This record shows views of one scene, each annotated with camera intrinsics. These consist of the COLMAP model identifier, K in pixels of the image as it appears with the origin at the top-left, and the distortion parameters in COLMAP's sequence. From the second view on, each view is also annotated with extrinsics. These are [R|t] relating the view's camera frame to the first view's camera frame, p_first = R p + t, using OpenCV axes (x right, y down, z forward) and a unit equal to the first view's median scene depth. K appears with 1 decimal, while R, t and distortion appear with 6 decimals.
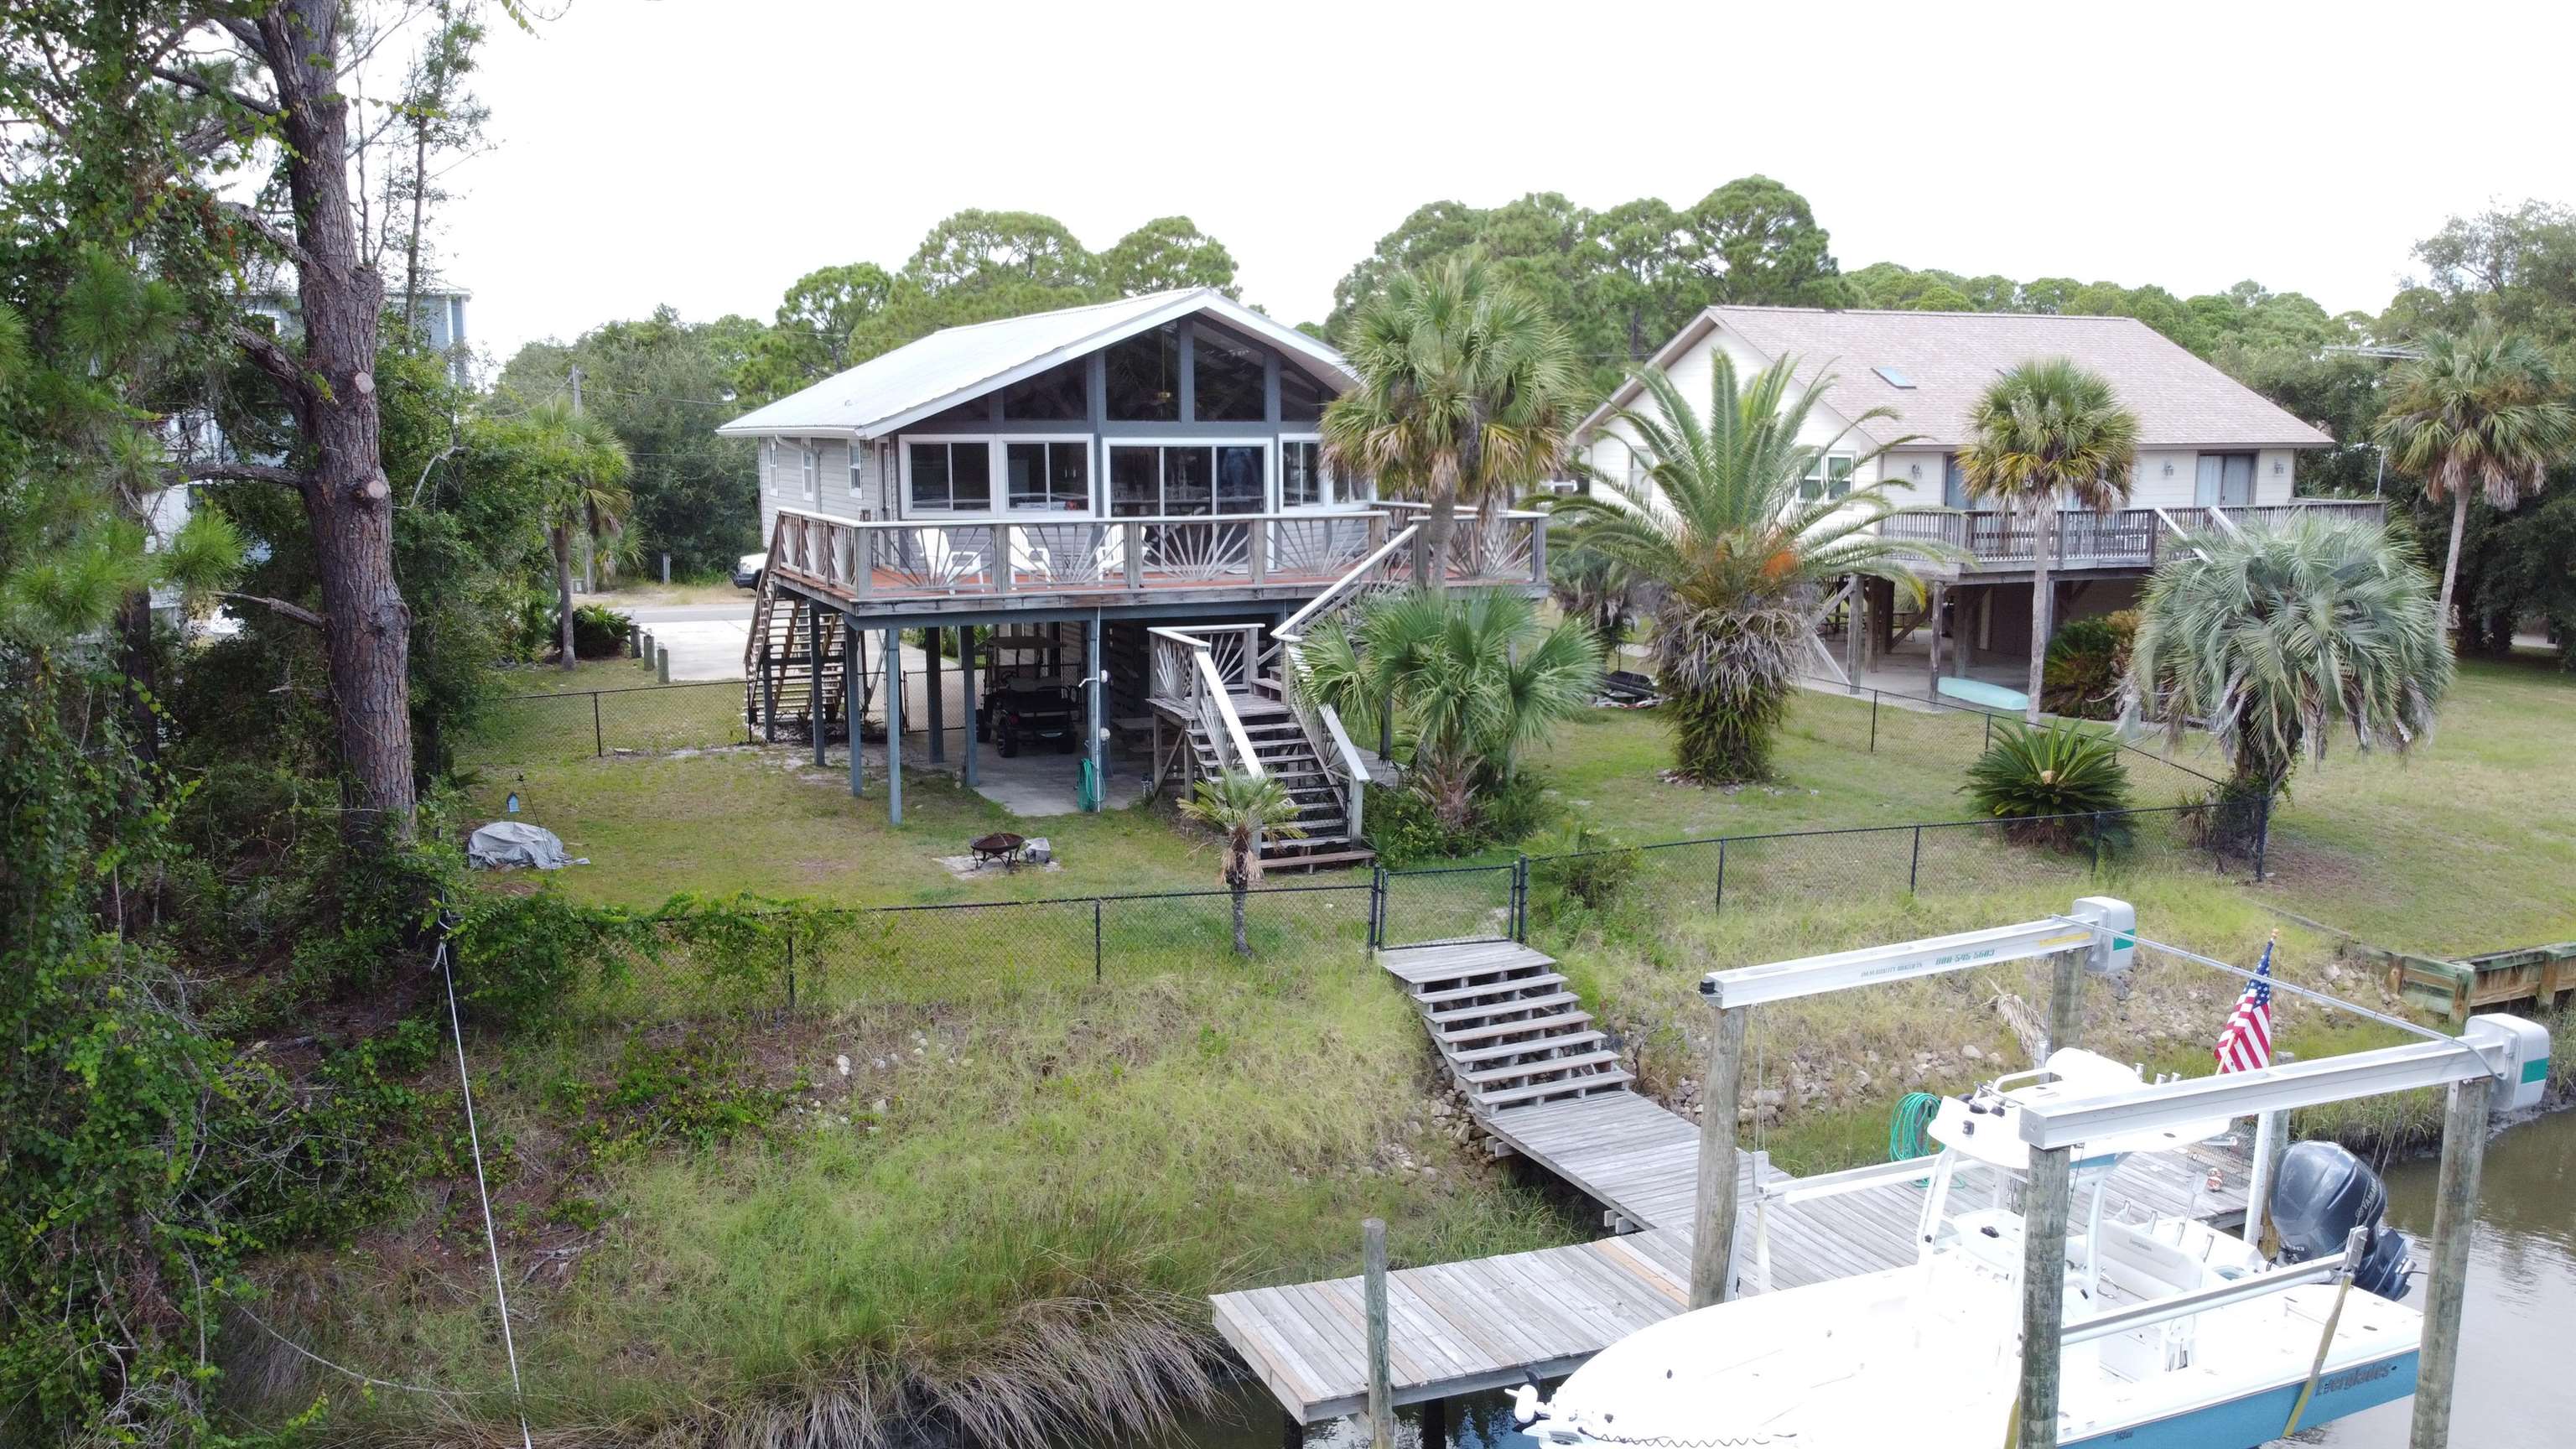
lens RADIAL K [[1988.4, 0, 1288.0], [0, 1988.4, 724.5], [0, 0, 1]] dist [0.001677, 0.006233]
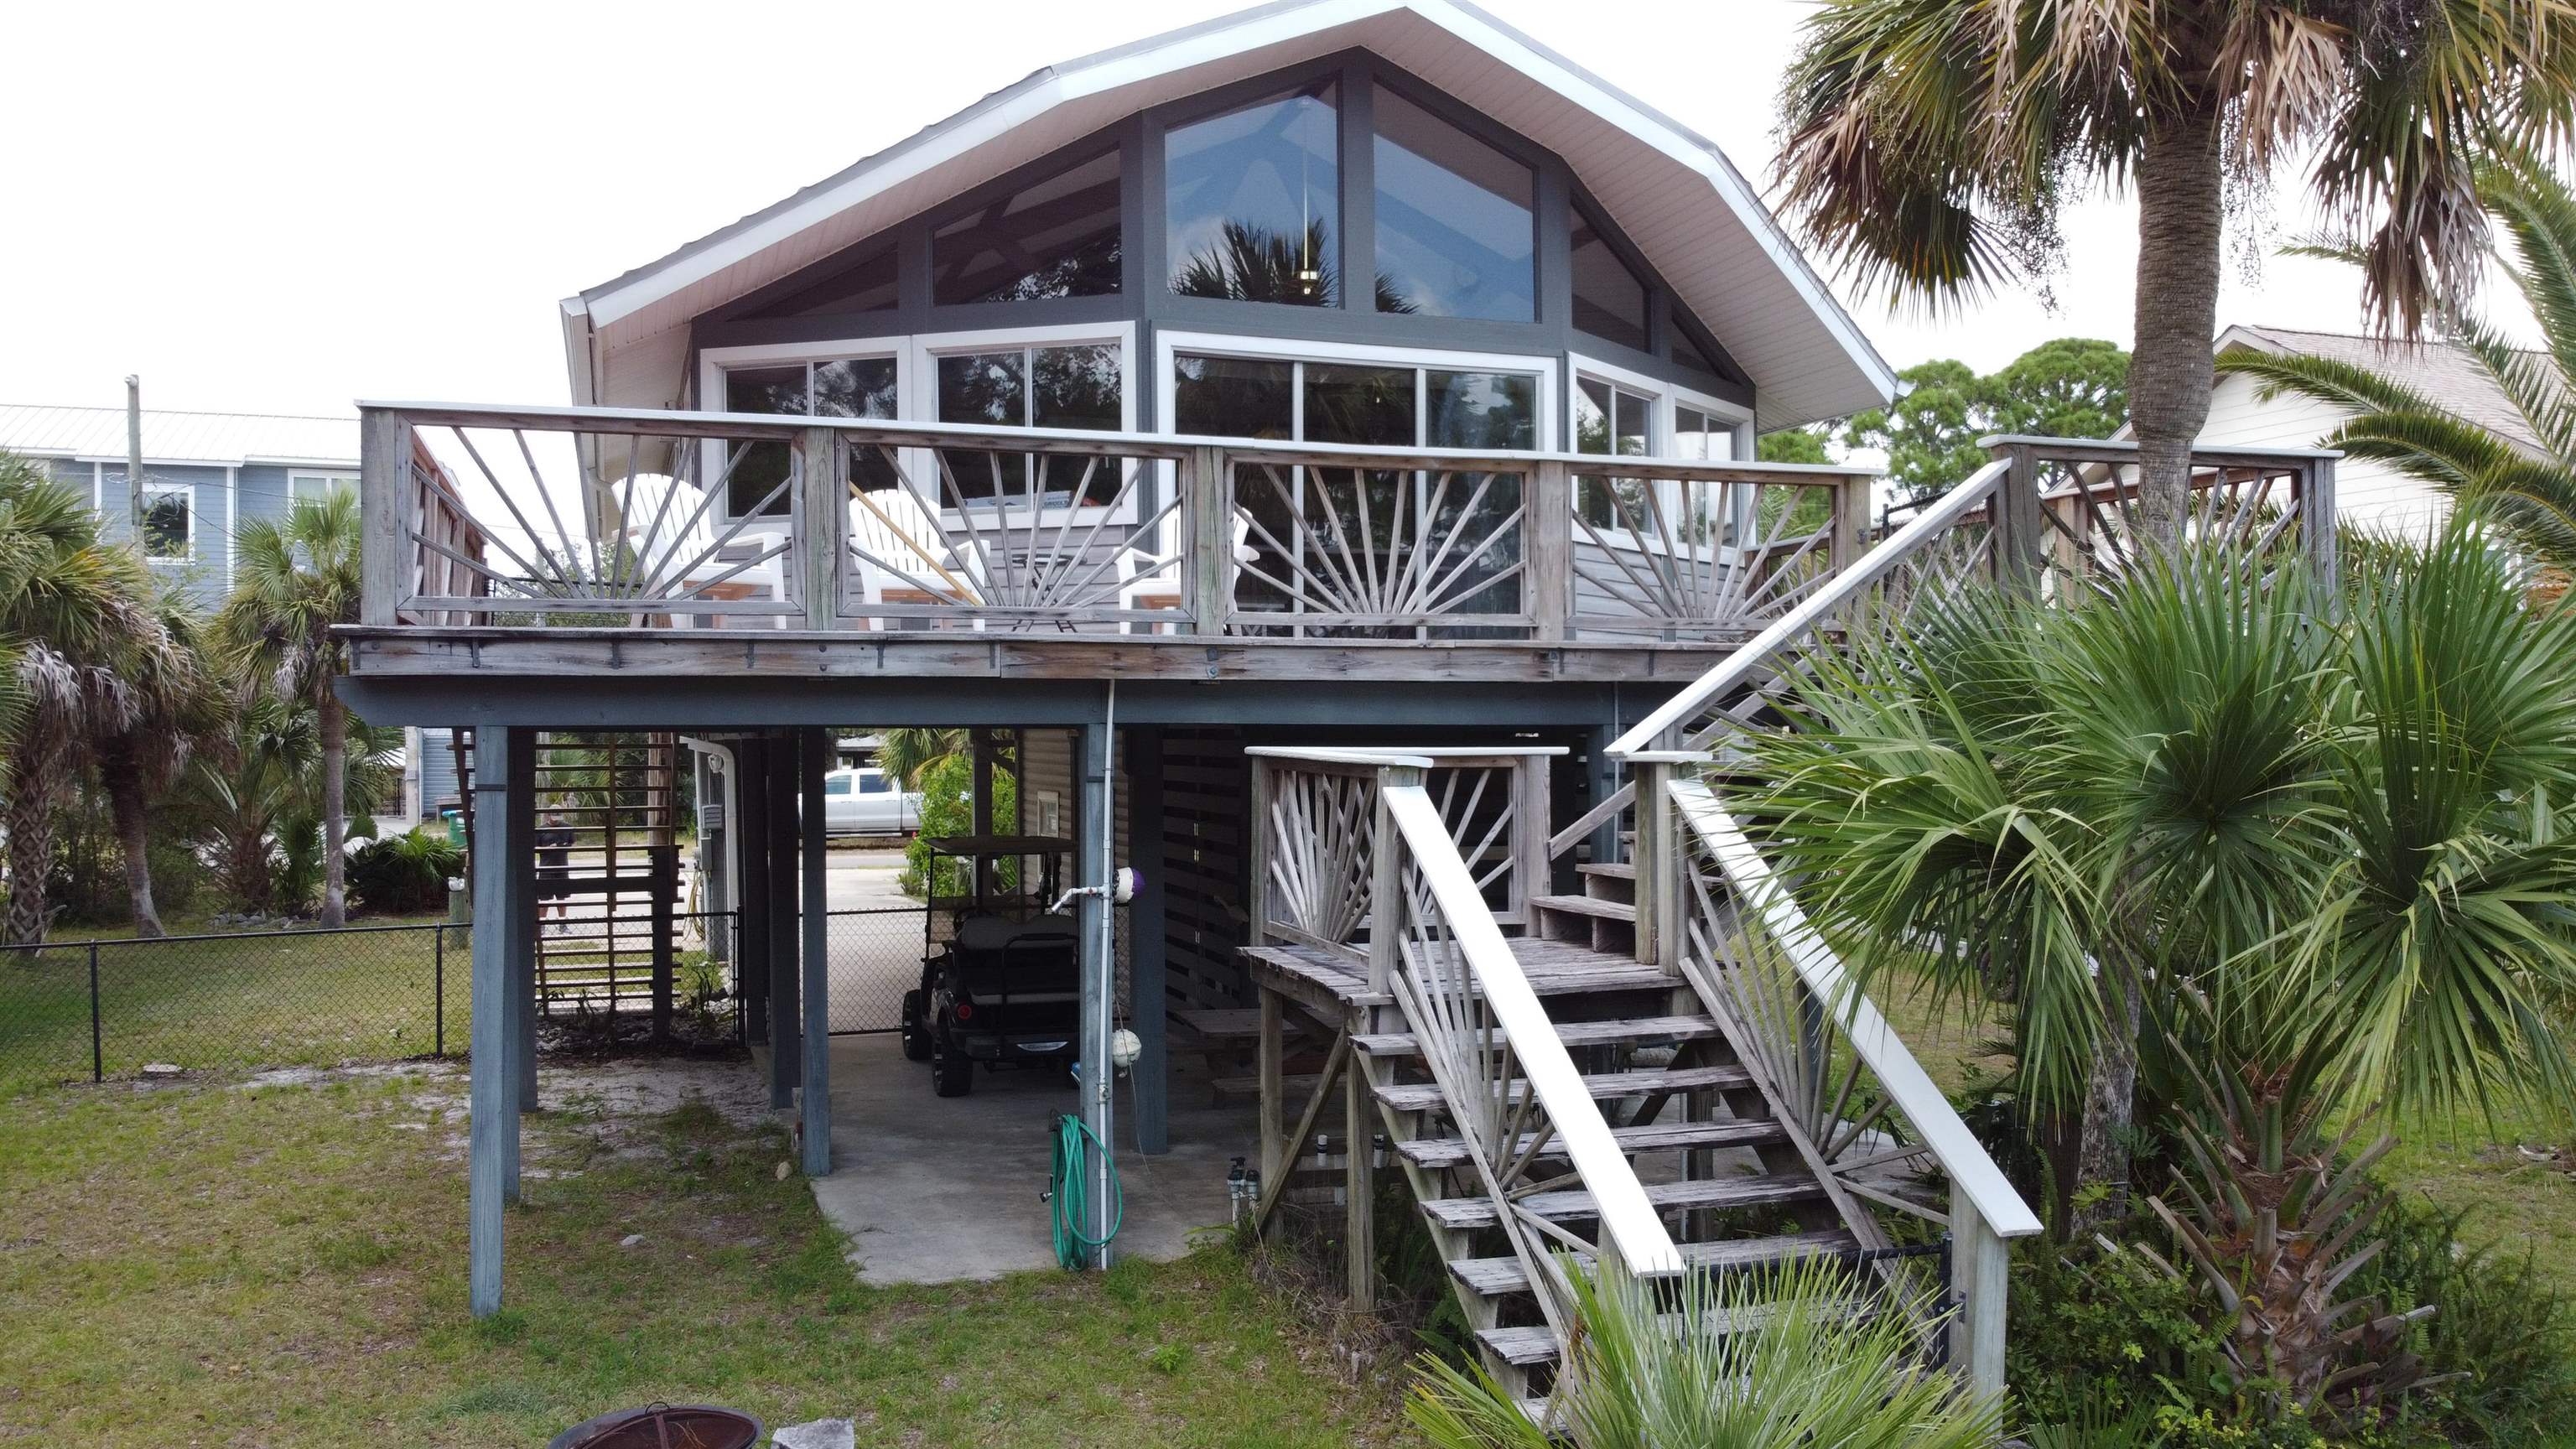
lens RADIAL K [[1988.4, 0, 1288.0], [0, 1988.4, 724.5], [0, 0, 1]] dist [0.001677, 0.006233]
pose [[0.996748, -0.001606, -0.080565, -0.034137], [-0.011007, 0.987716, -0.155874, 0.003197], [0.079826, 0.156254, 0.984486, 0.642859]]
